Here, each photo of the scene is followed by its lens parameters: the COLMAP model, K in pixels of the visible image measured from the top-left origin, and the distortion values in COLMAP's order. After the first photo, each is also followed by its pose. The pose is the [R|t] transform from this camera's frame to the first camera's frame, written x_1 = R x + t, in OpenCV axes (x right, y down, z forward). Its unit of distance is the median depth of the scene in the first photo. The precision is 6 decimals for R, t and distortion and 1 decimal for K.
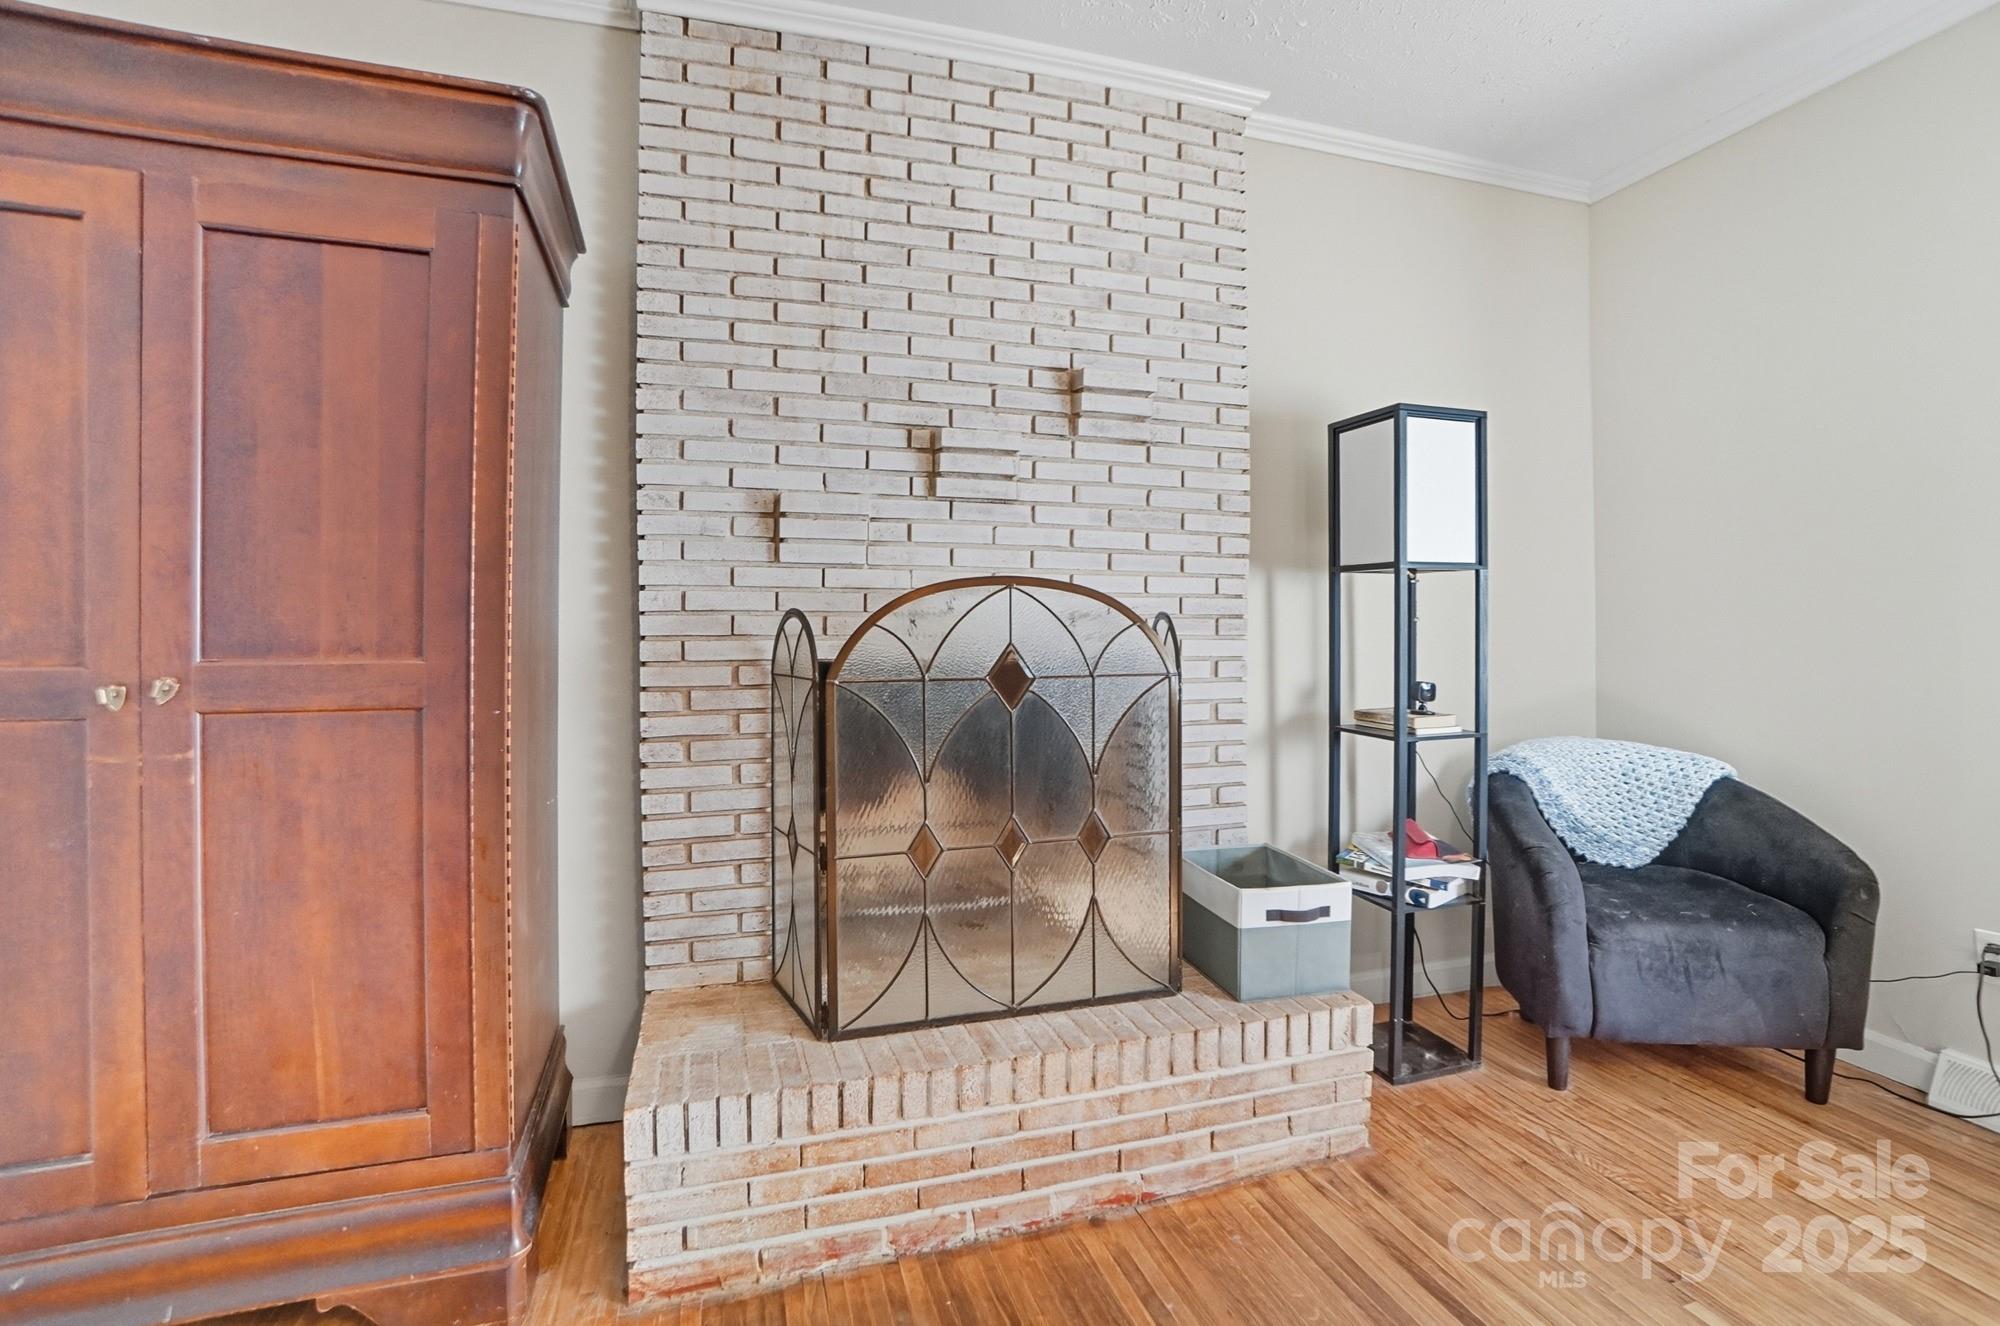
lens RADIAL K [[933.8, 0, 1003.0], [0, 933.8, 620.9], [0, 0, 1]] dist [-0.048466, 0.000361]
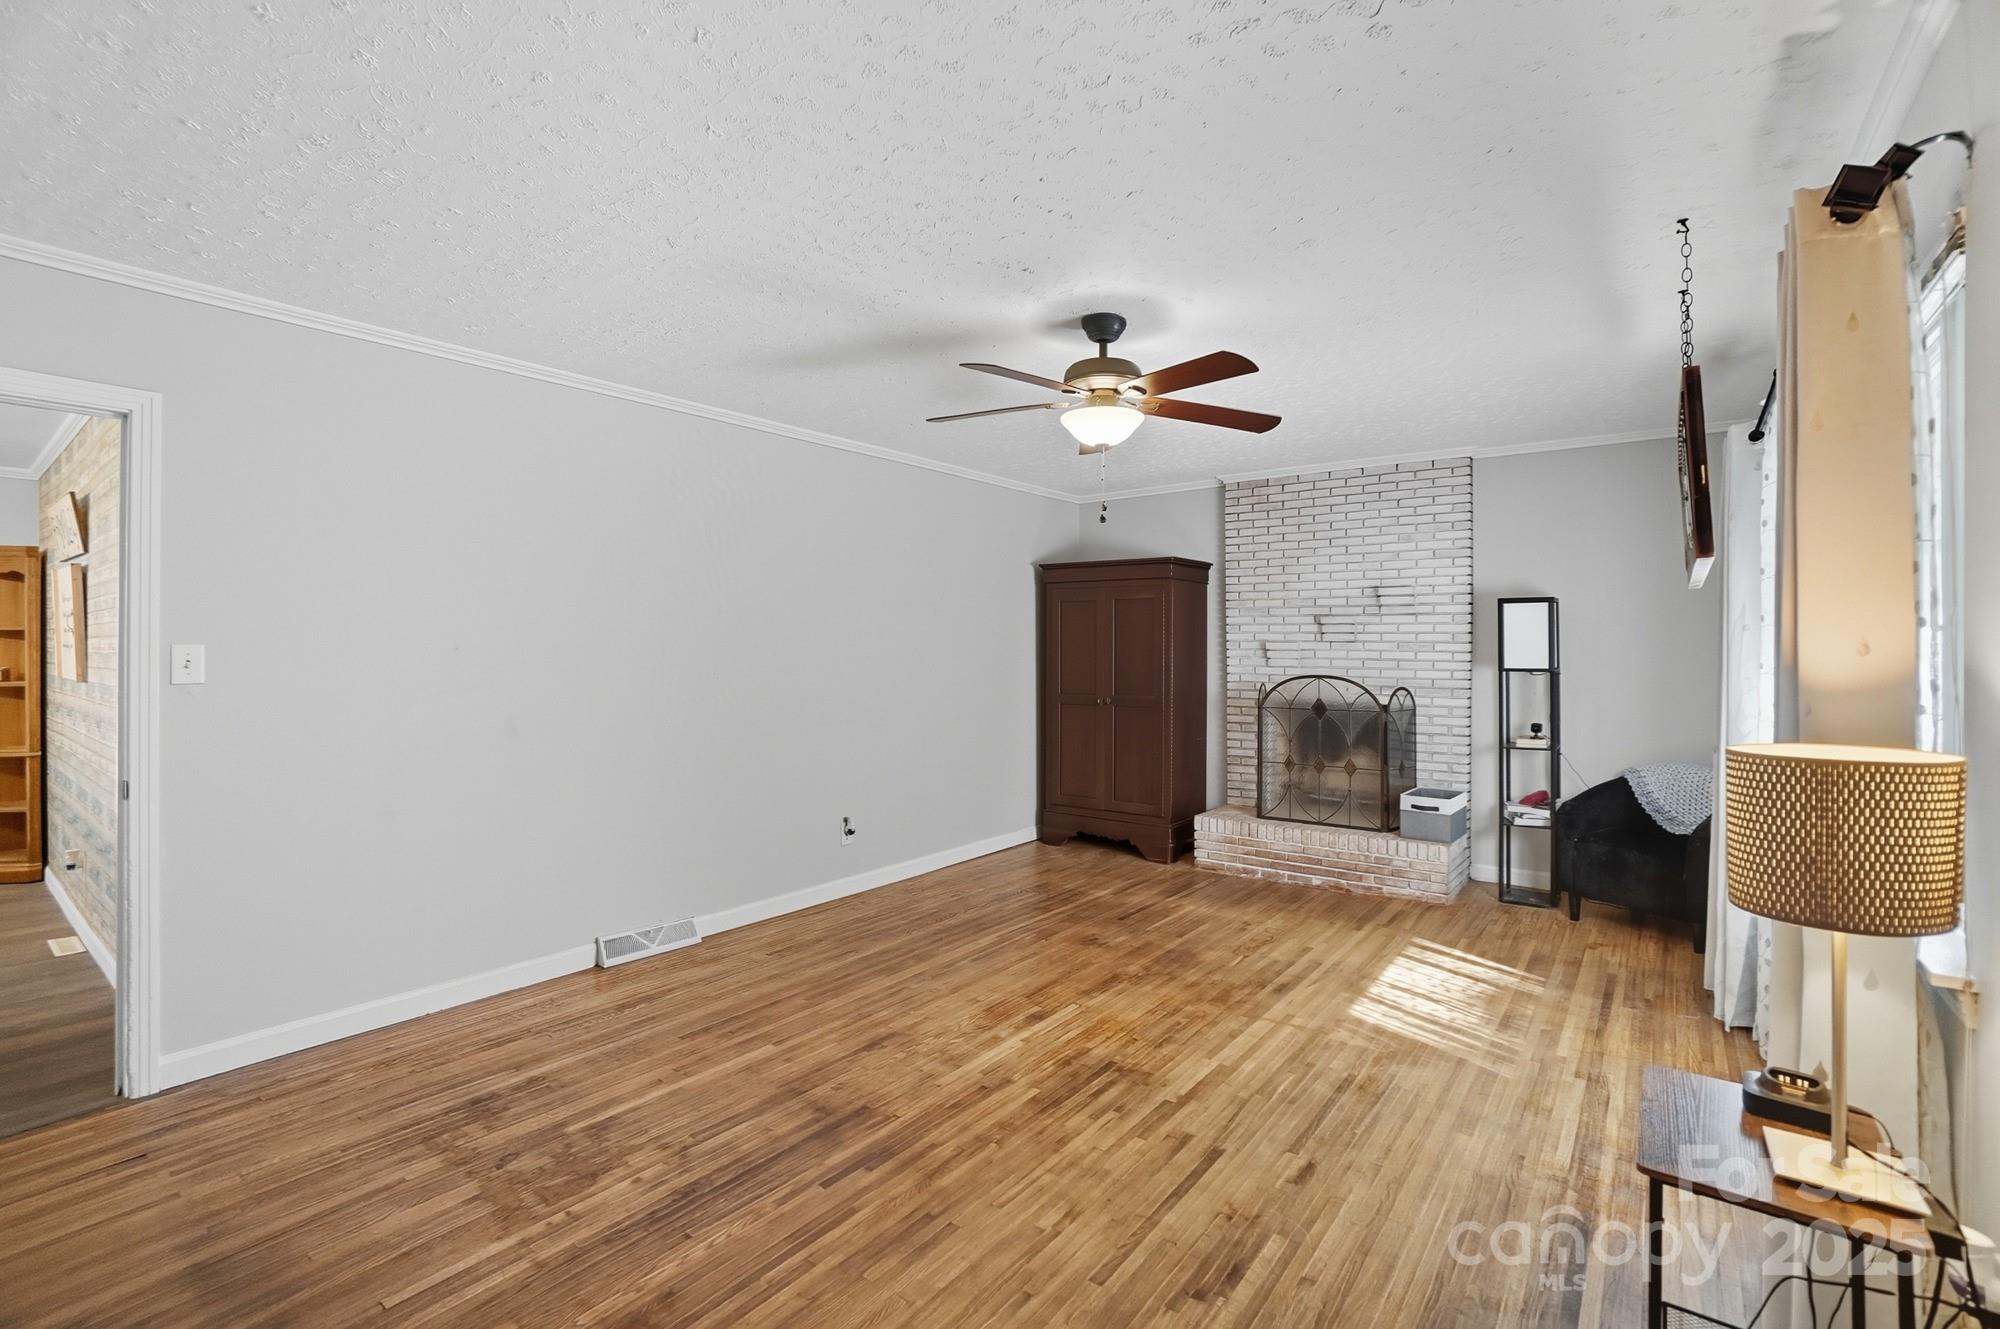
lens RADIAL K [[902.0, 0, 1002.6], [0, 902.0, 642.9], [0, 0, 1]] dist [-0.026184, 0.000873]
pose [[0.580048, -0.001610, -0.814581, 1.604693], [0.005831, 0.999981, 0.002176, -0.147960], [0.814561, -0.006012, 0.580046, -1.344757]]
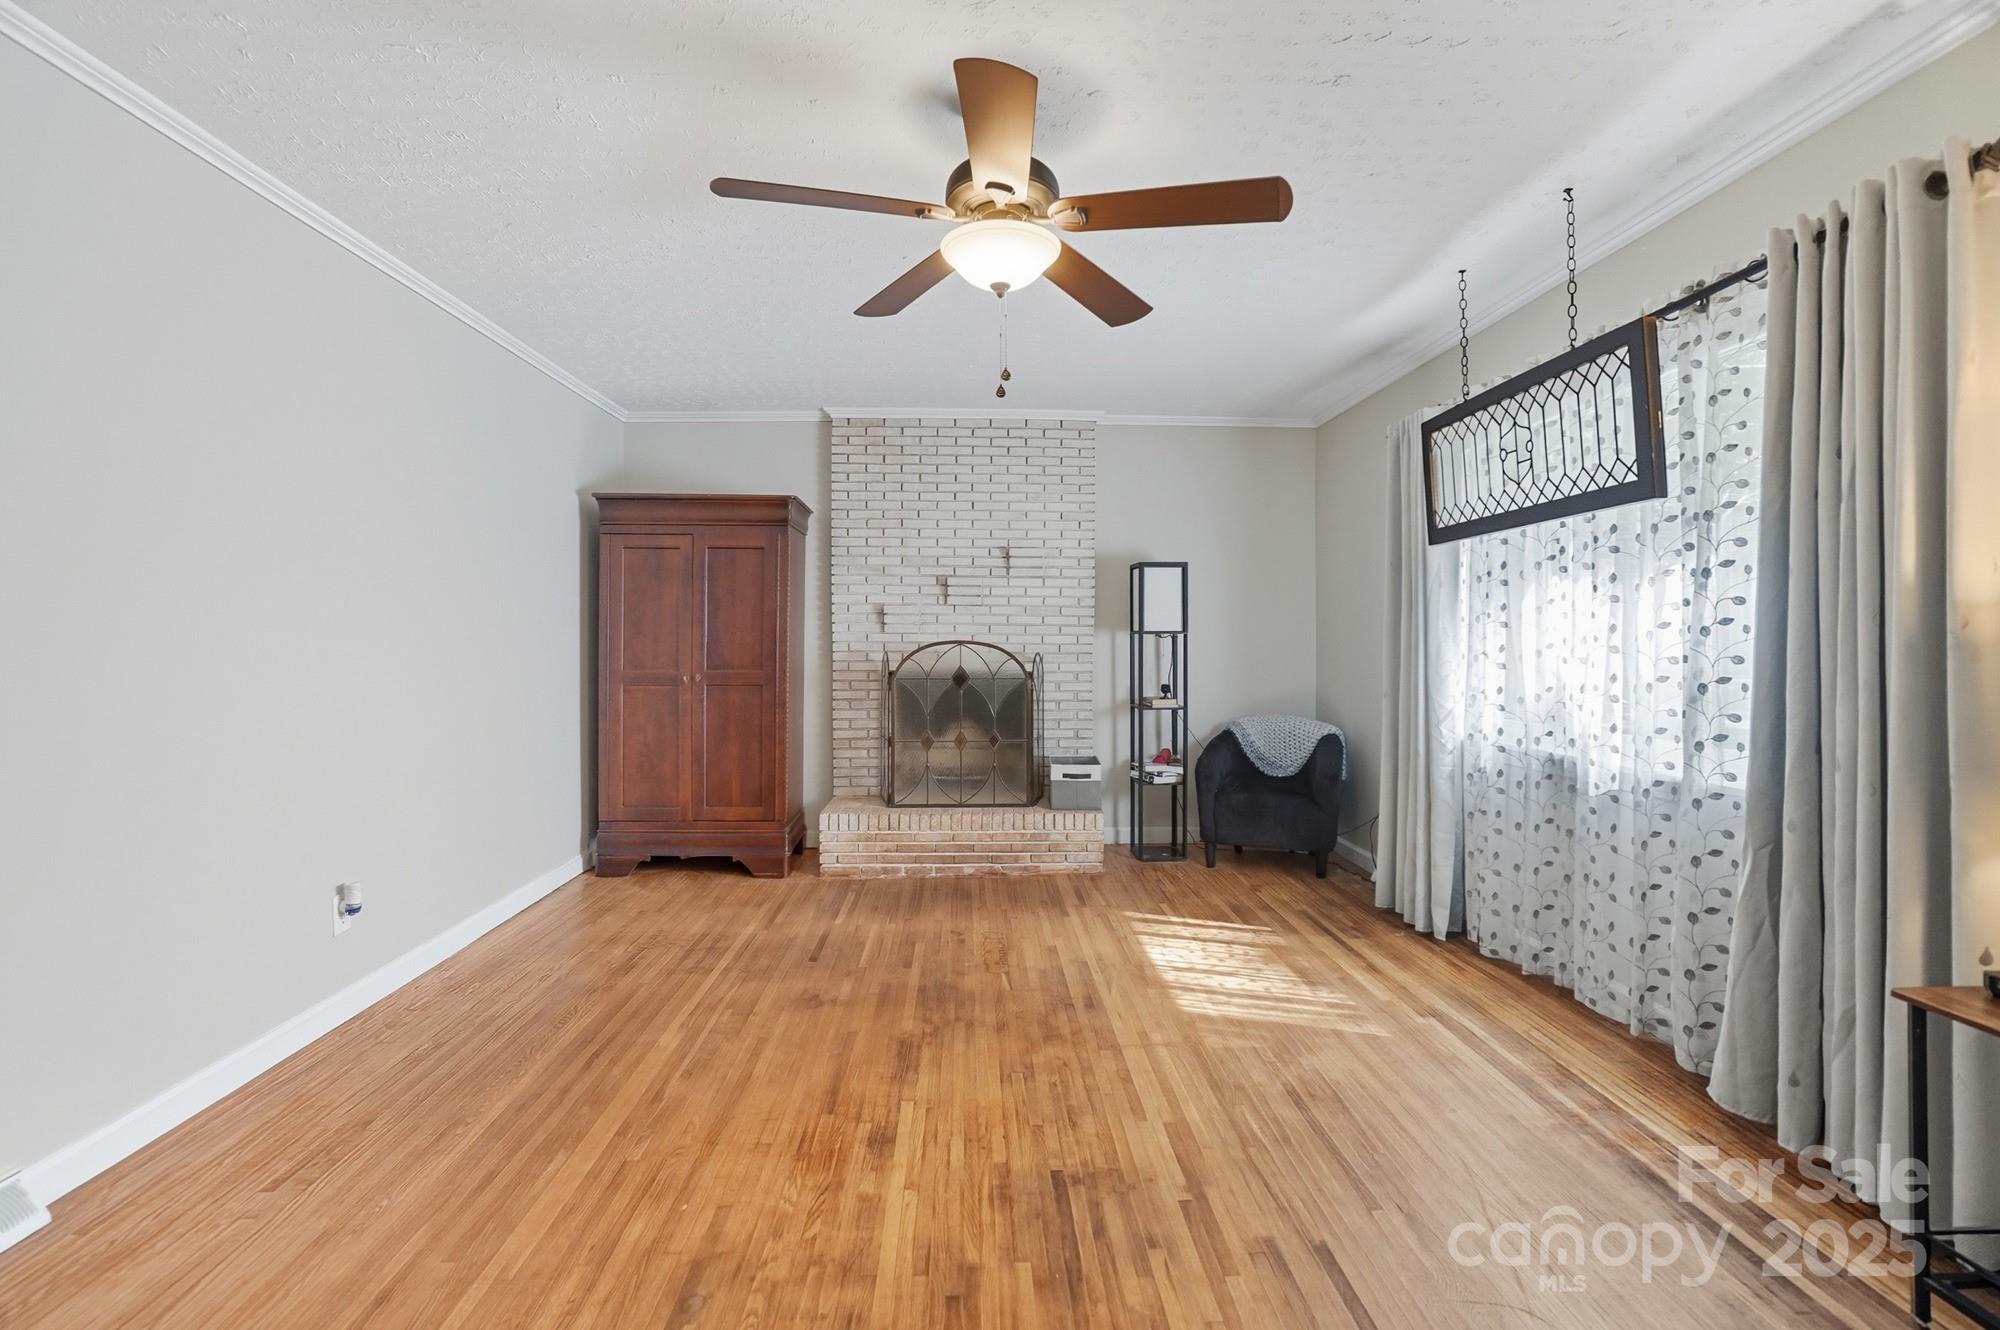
lens RADIAL K [[908.7, 0, 1006.5], [0, 908.7, 630.1], [0, 0, 1]] dist [-0.062311, 0.029952]
pose [[0.967347, 0.002690, -0.253441, 0.724700], [-0.002150, 0.999995, 0.002408, -0.076394], [0.253446, -0.001785, 0.967348, -1.343580]]
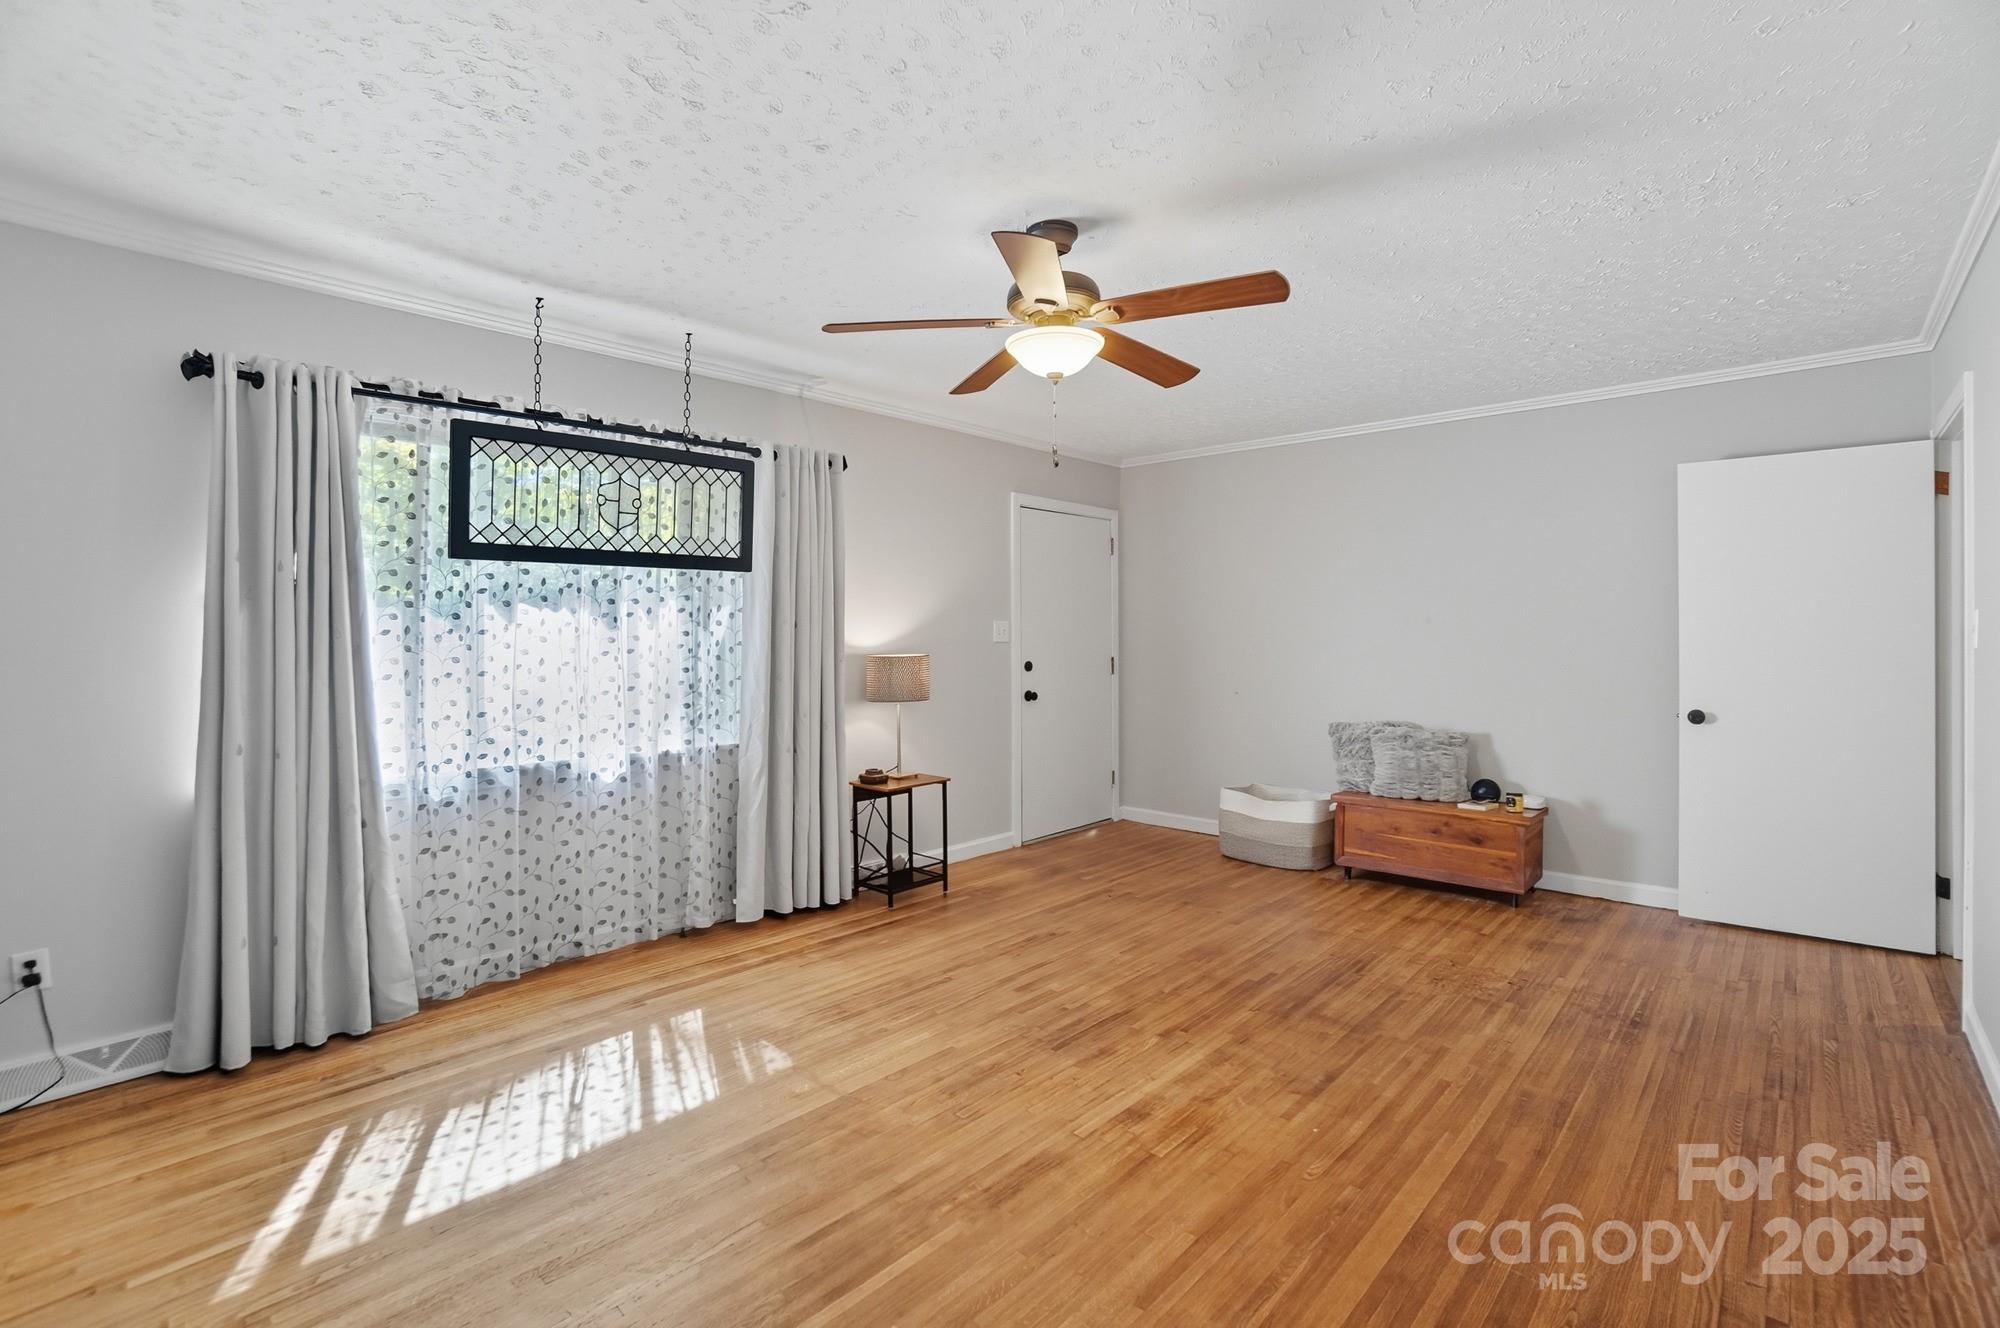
lens RADIAL K [[902.0, 0, 1002.6], [0, 902.0, 642.4], [0, 0, 1]] dist [-0.026184, 0.000873]
pose [[-0.498723, 0.003248, 0.866755, -0.637268], [-0.003733, 0.999976, -0.005895, -0.087331], [-0.866753, -0.006176, -0.498699, 0.401227]]
